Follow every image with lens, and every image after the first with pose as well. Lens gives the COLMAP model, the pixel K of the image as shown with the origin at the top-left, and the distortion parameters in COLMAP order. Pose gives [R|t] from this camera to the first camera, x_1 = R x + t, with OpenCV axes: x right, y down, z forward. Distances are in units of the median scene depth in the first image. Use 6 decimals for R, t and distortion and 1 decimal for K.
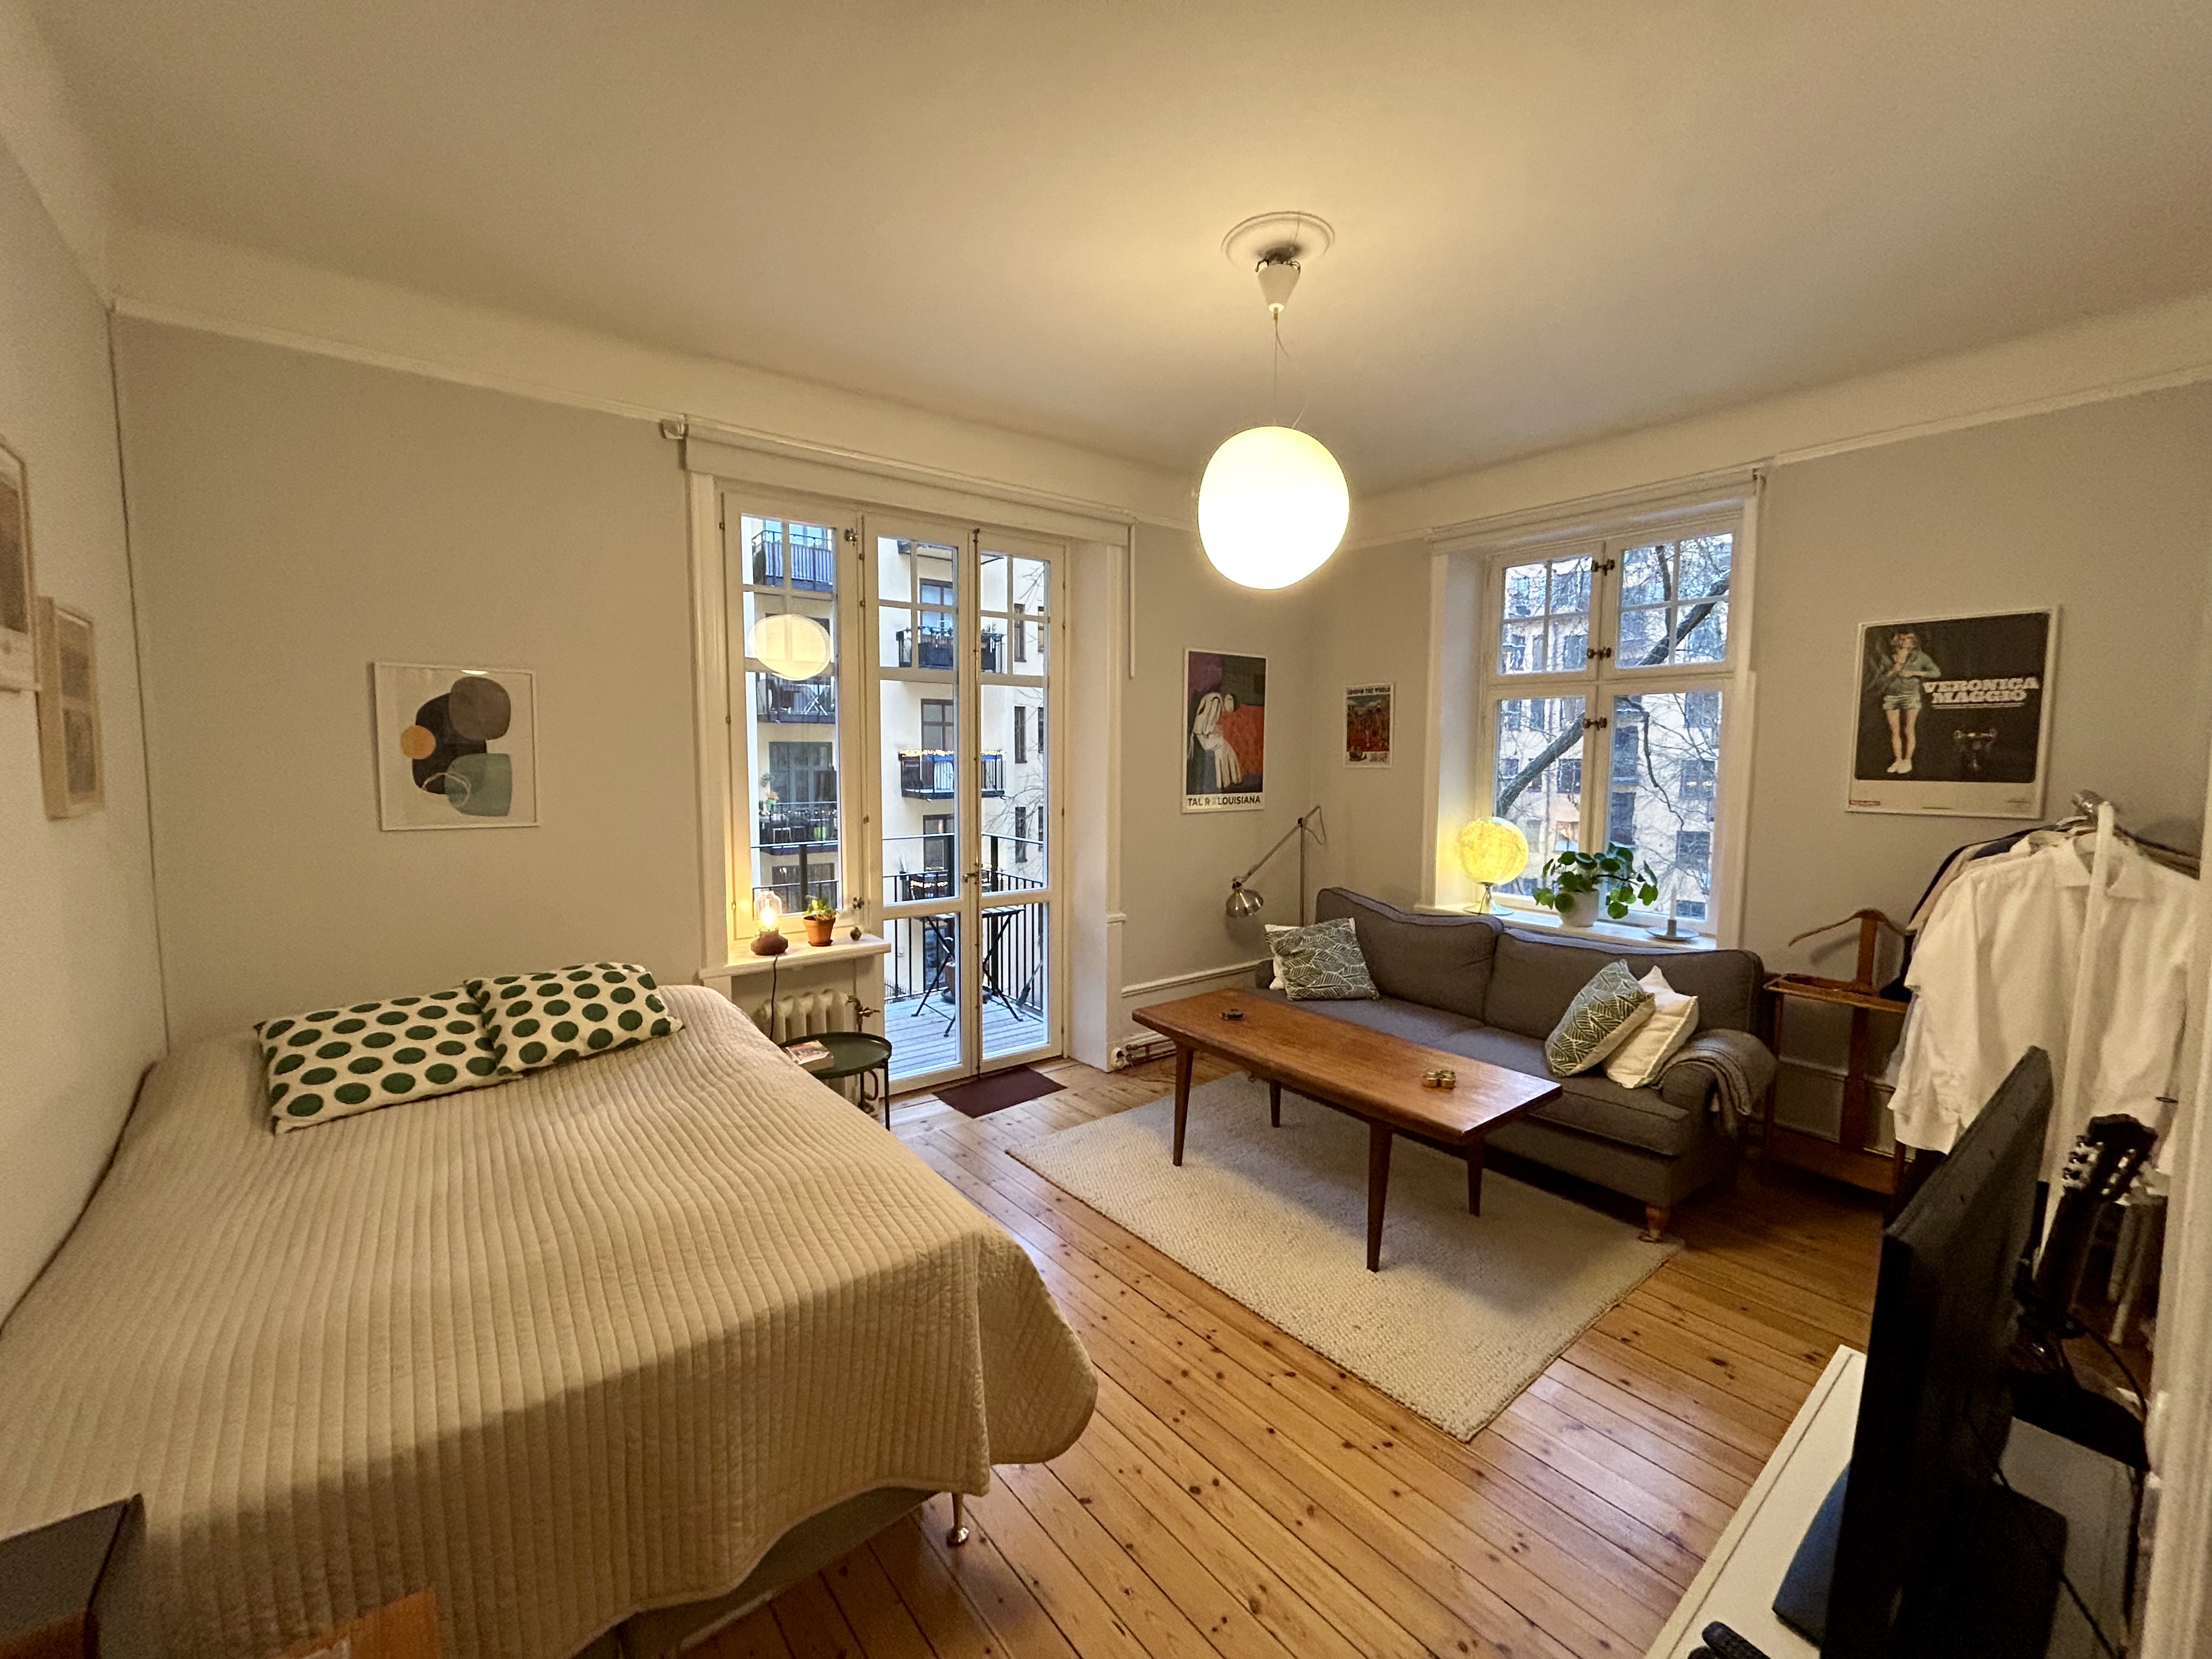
lens RADIAL K [[883.4, 0, 1104.8], [0, 883.4, 826.2], [0, 0, 1]] dist [-0.000624, -0.000003]
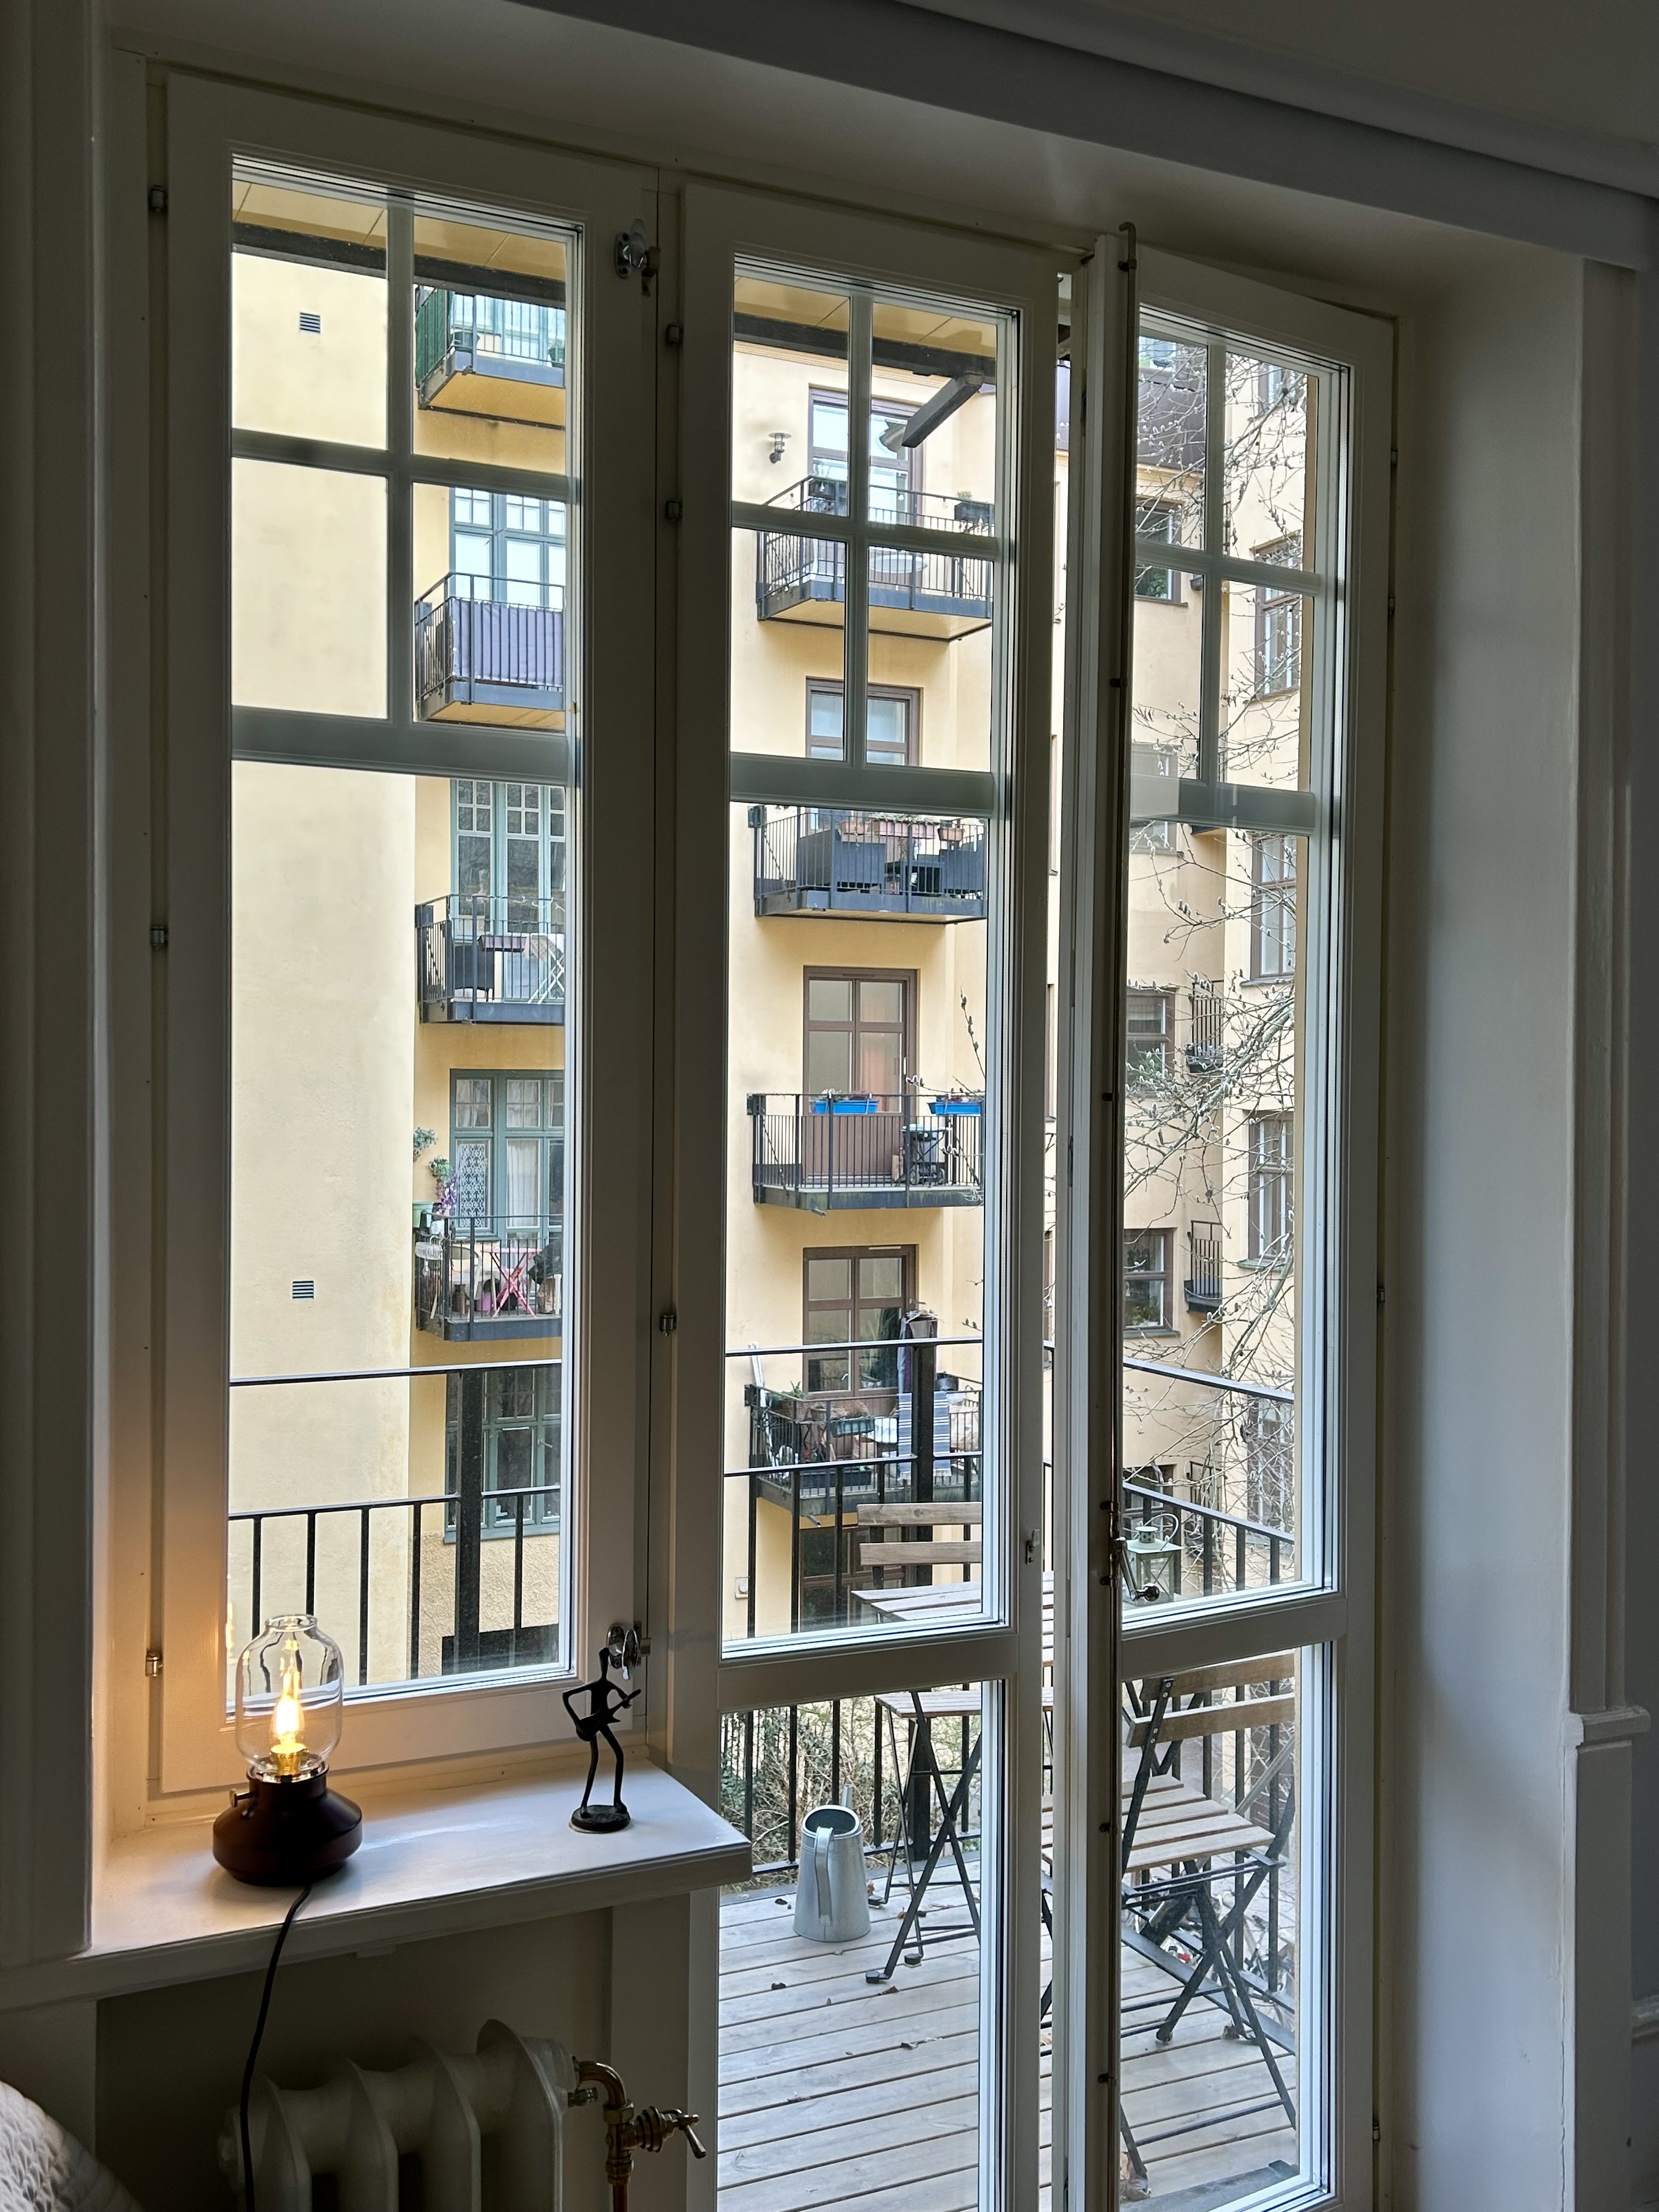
lens RADIAL K [[2095.0, 0, 826.2], [0, 2095.0, 1108.9], [0, 0, 1]] dist [0.001446, 0.000000]
pose [[0.982350, 0.005811, -0.186962, -0.030823], [-0.020389, 0.996888, -0.076145, -0.008055], [0.185938, 0.078613, 0.979412, 0.113672]]
